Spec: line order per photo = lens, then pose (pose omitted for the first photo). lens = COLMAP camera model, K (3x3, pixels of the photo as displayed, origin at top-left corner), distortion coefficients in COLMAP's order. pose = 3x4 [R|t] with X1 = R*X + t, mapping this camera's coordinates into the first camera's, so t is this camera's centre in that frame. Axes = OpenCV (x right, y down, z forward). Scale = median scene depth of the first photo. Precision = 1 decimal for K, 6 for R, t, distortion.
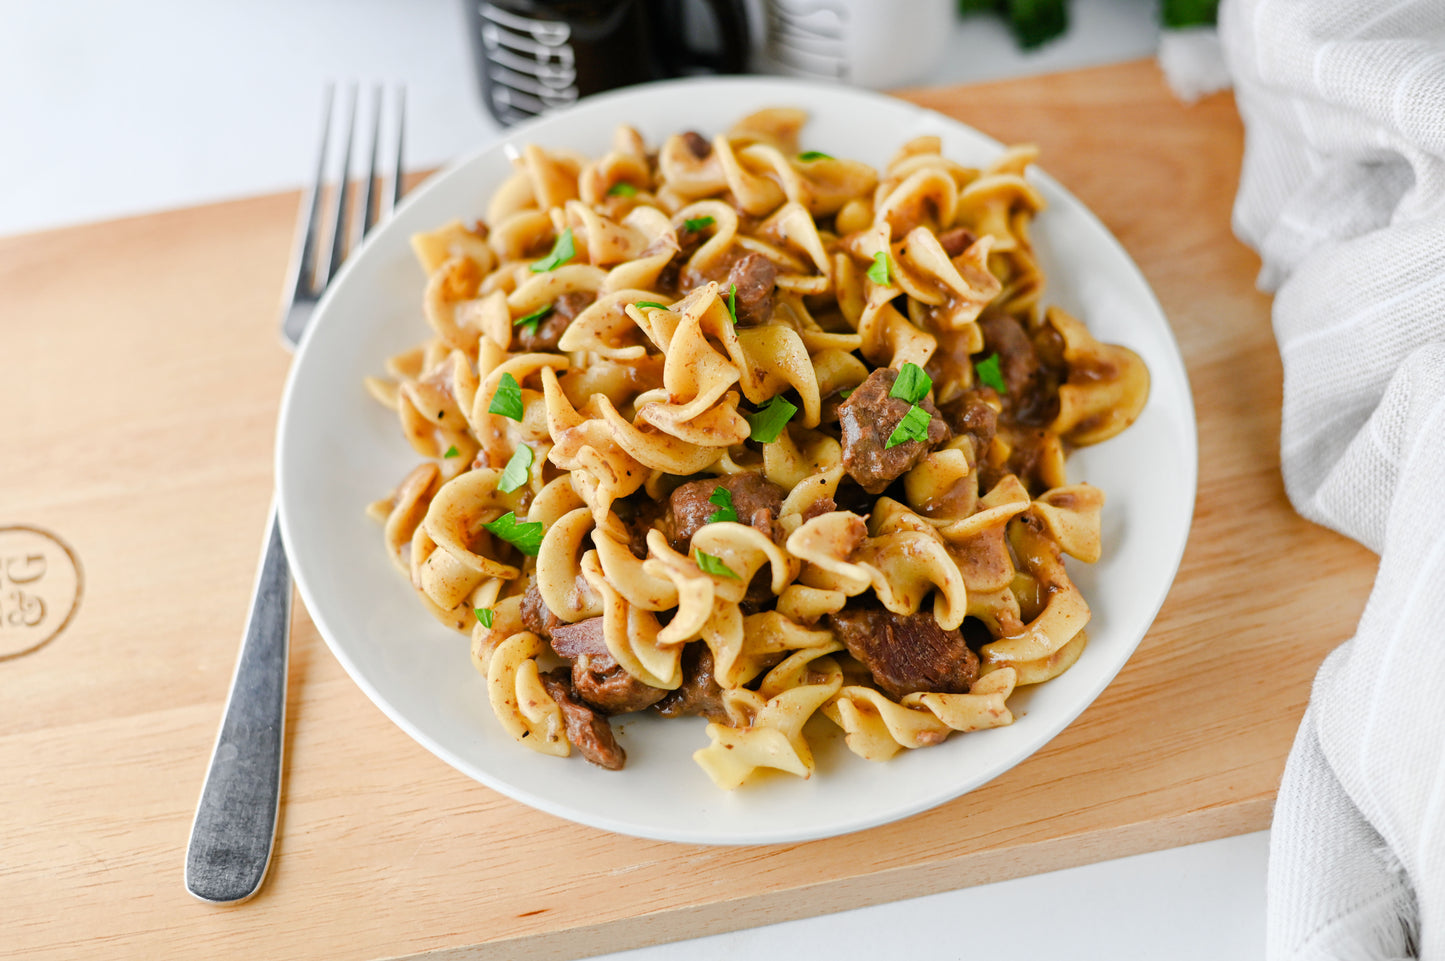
lens RADIAL K [[2268.5, 0, 722.5], [0, 2268.5, 480.5], [0, 0, 1]] dist [-0.148804, 0.073428]
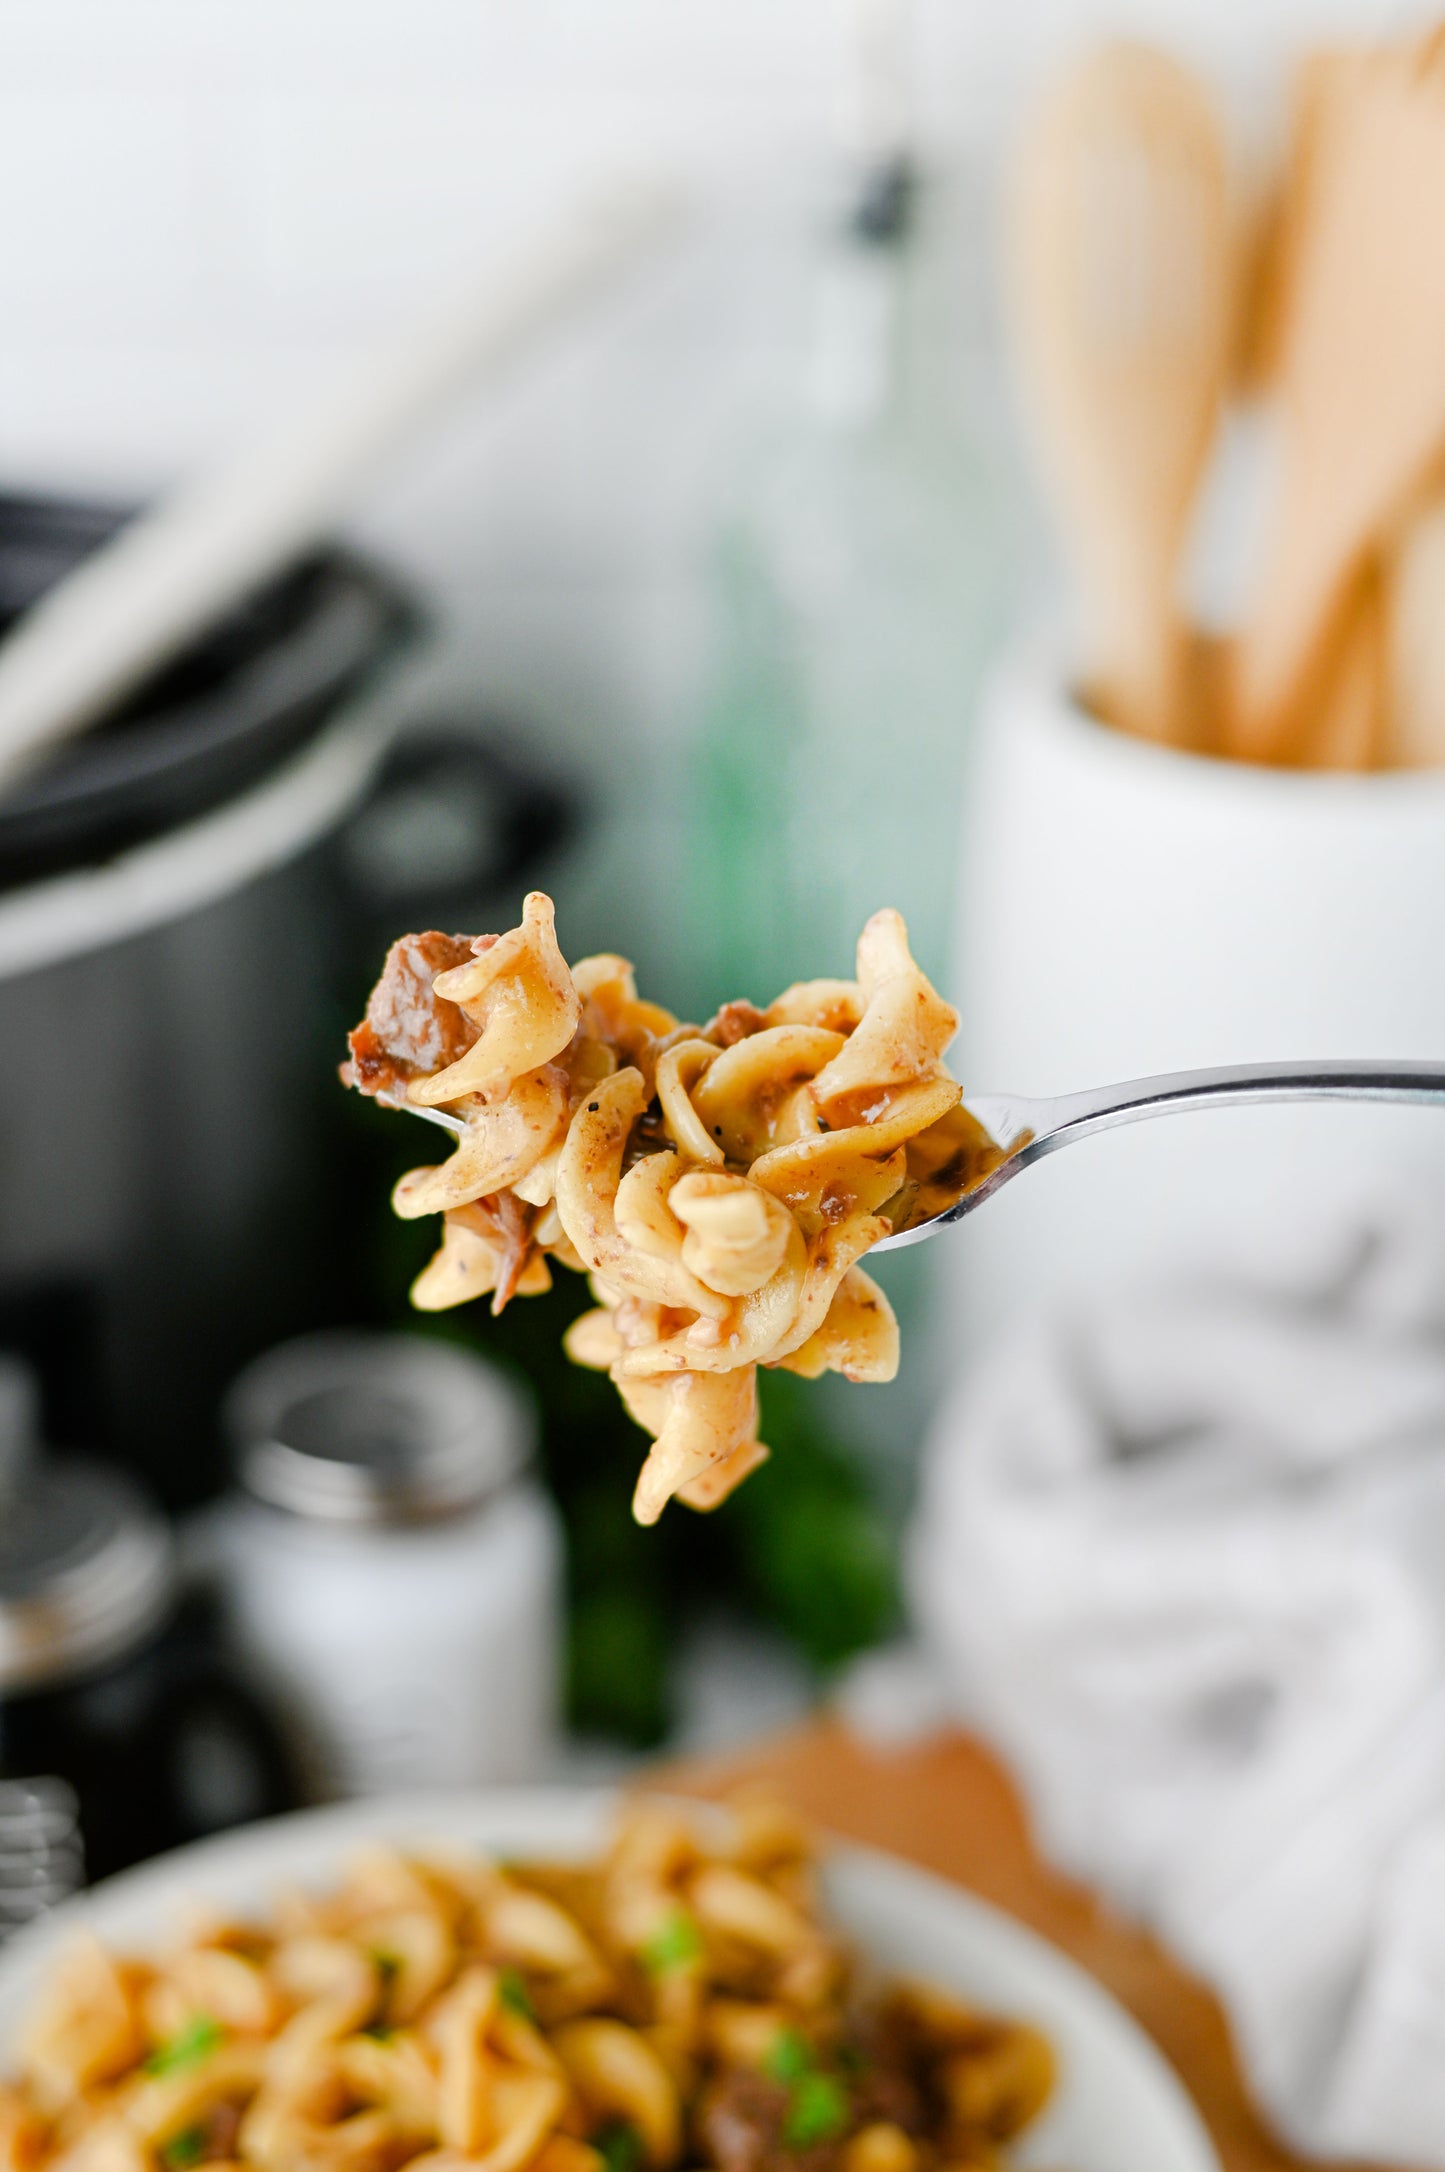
lens RADIAL K [[3470.0, 0, 722.5], [0, 3470.0, 1086.0], [0, 0, 1]] dist [-0.150608, -0.023871]
pose [[0.918429, -0.122816, 0.376037, -0.282974], [0.307346, 0.820003, -0.482838, 0.206002], [-0.249052, 0.559026, 0.790862, 0.036614]]
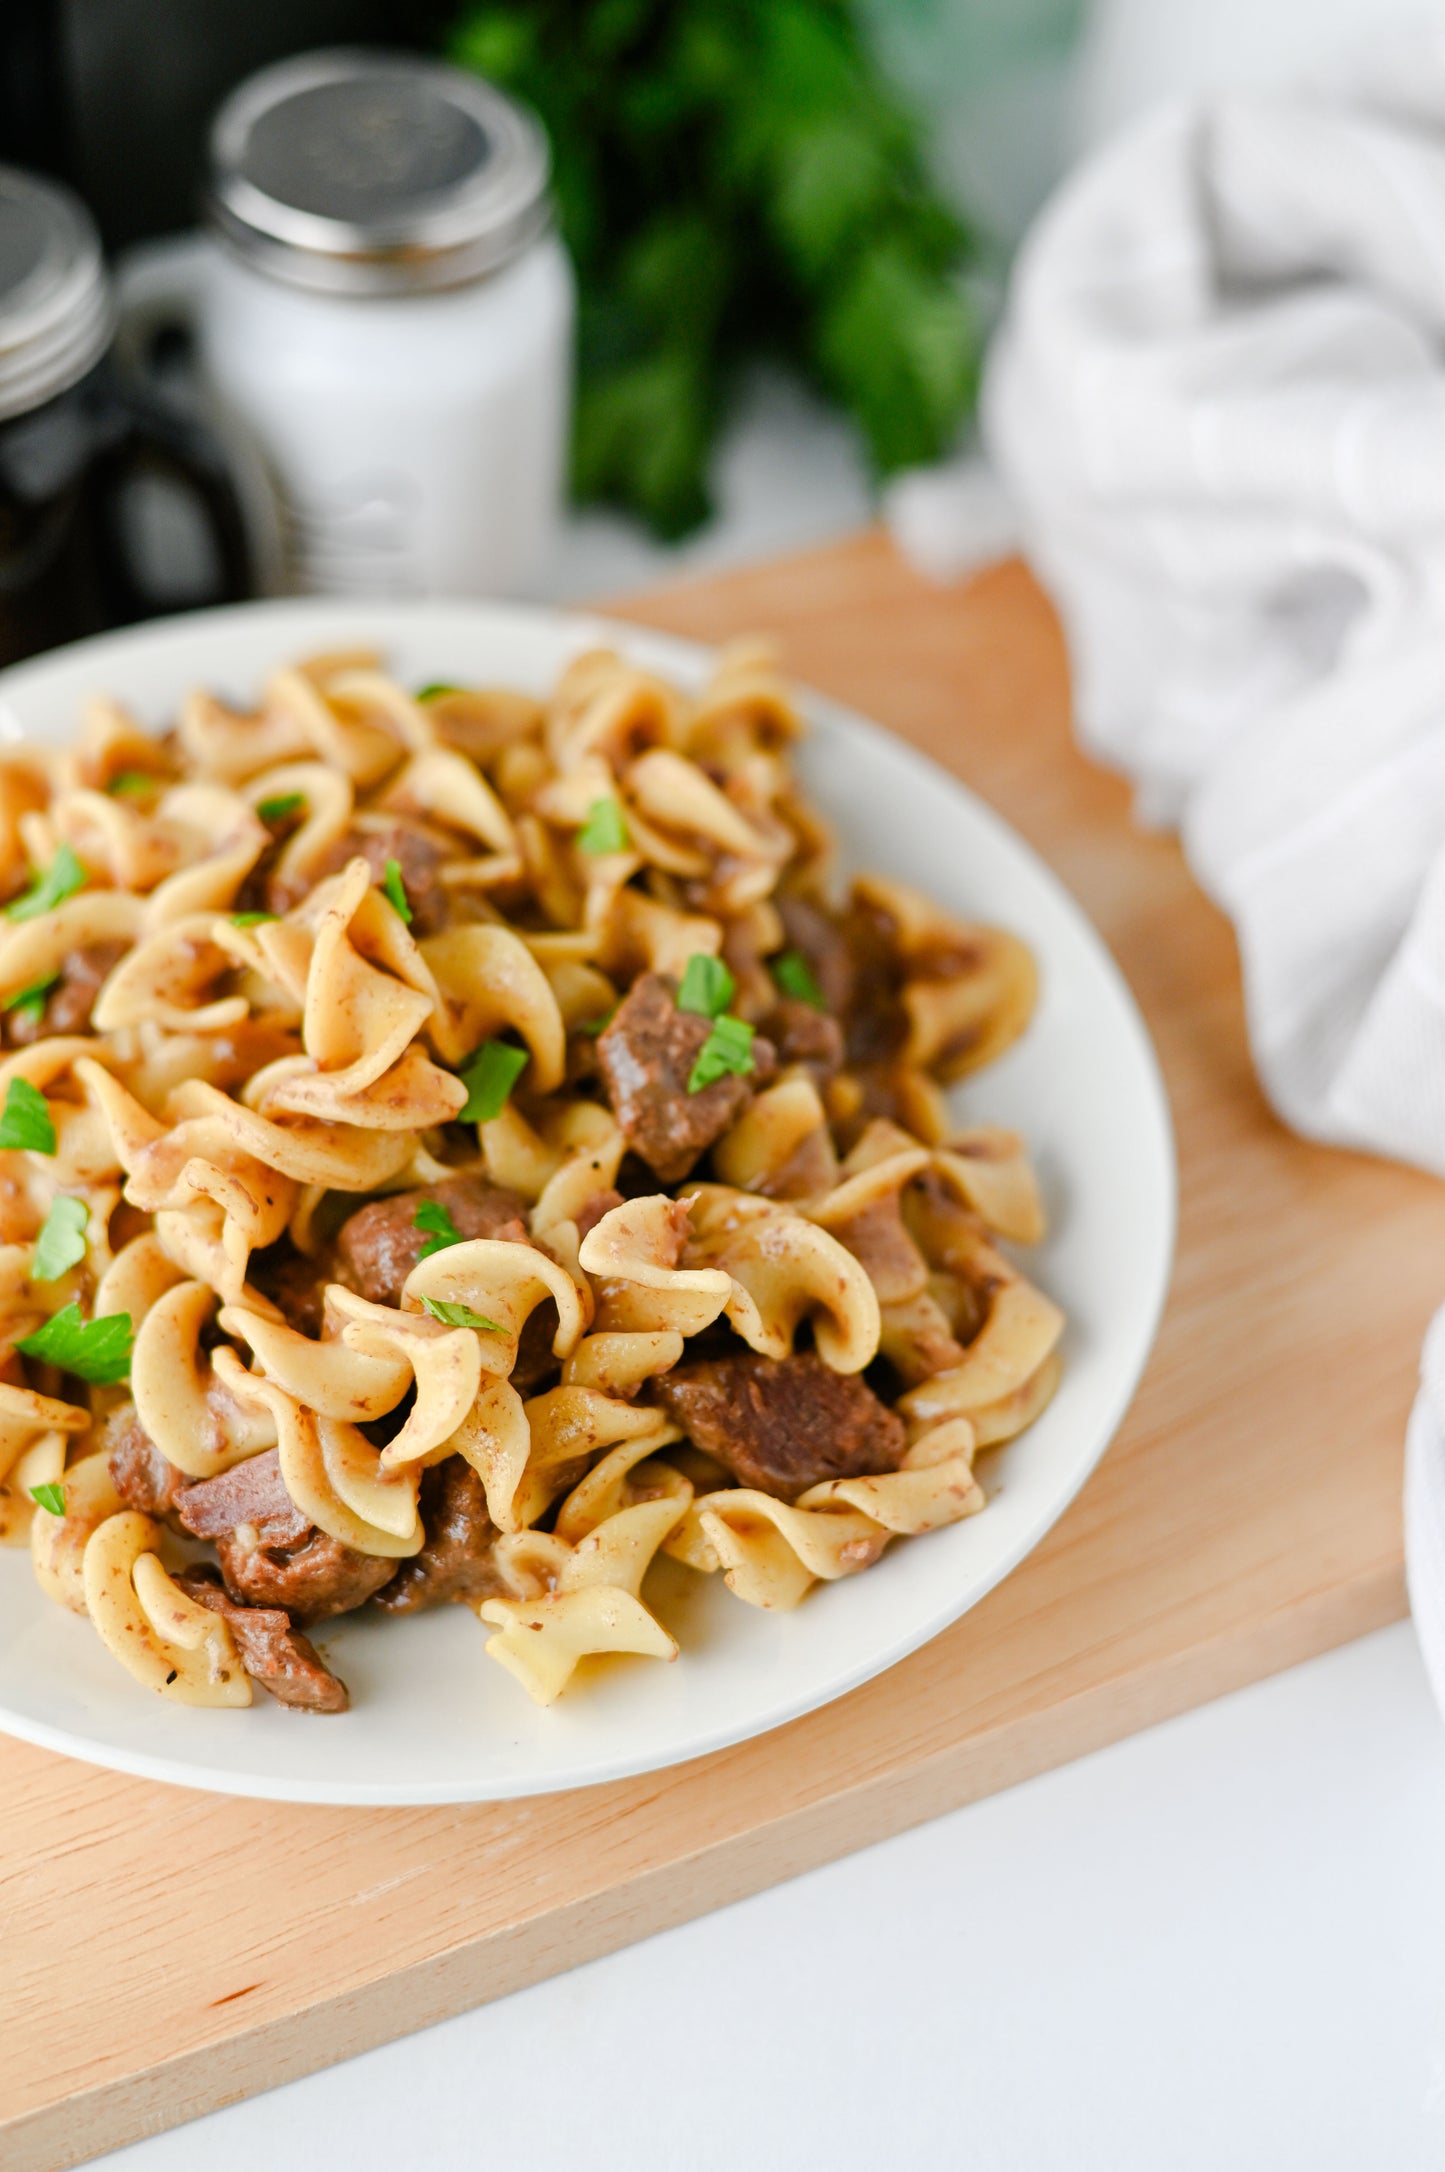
lens RADIAL K [[3470.0, 0, 722.5], [0, 3470.0, 1086.0], [0, 0, 1]] dist [-0.150608, -0.023871]
pose [[0.958102, -0.145246, 0.246868, -0.142901], [0.179449, 0.976158, -0.122120, 0.095755], [-0.223244, 0.161304, 0.961324, 0.120484]]
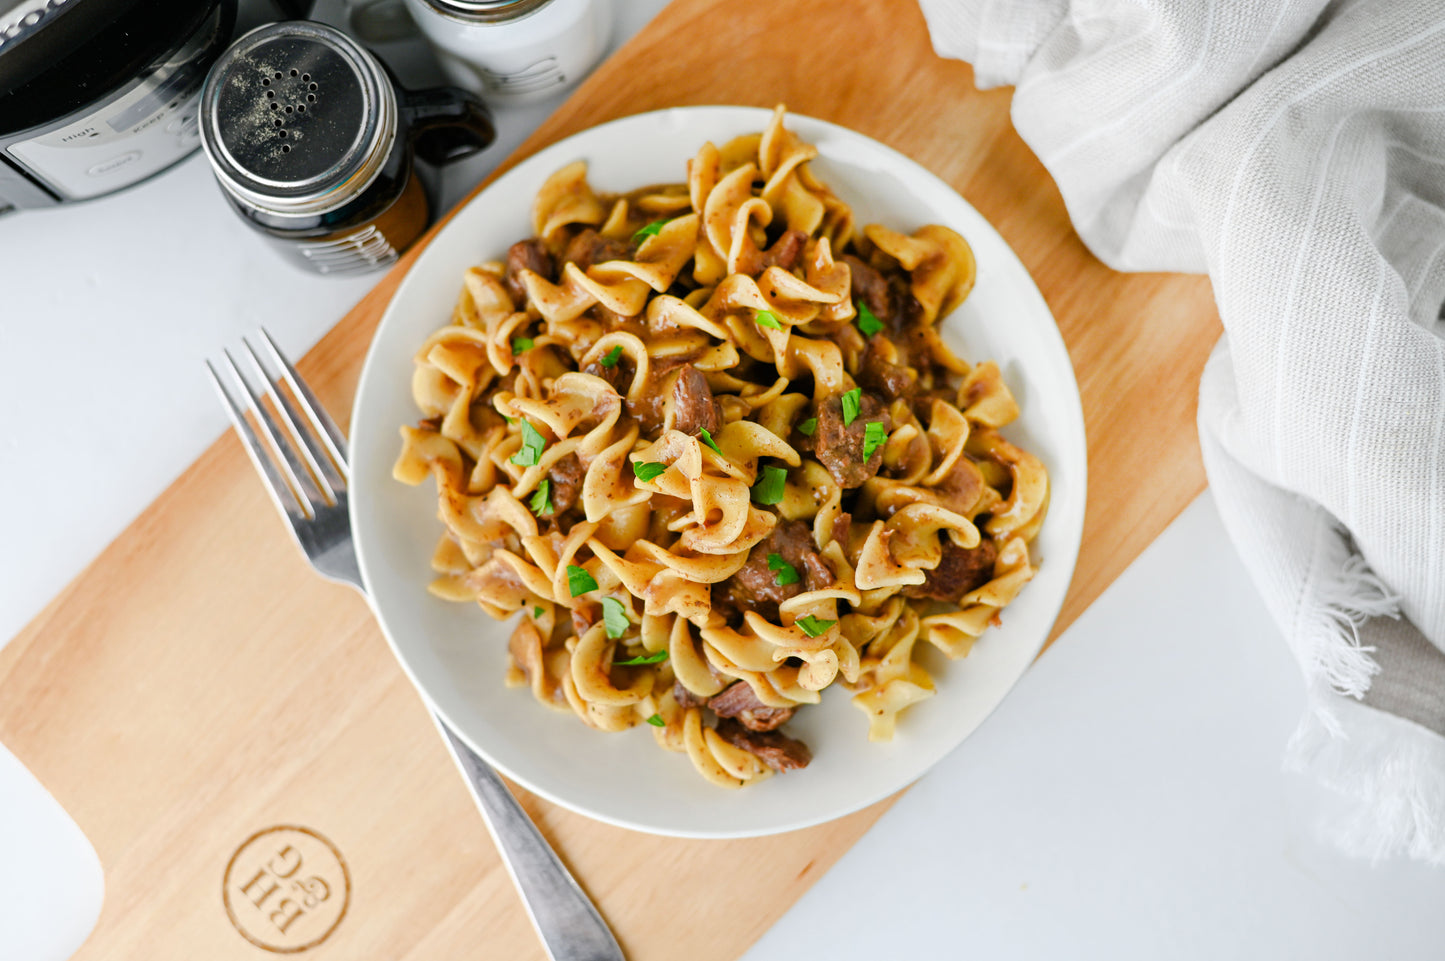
lens RADIAL K [[2268.5, 0, 722.5], [0, 2268.5, 480.5], [0, 0, 1]] dist [-0.148804, 0.073428]
pose [[0.824945, -0.560494, 0.072886, -0.091993], [0.472766, 0.754928, 0.454506, -0.619087], [-0.309772, -0.340485, 0.887756, -0.113293]]
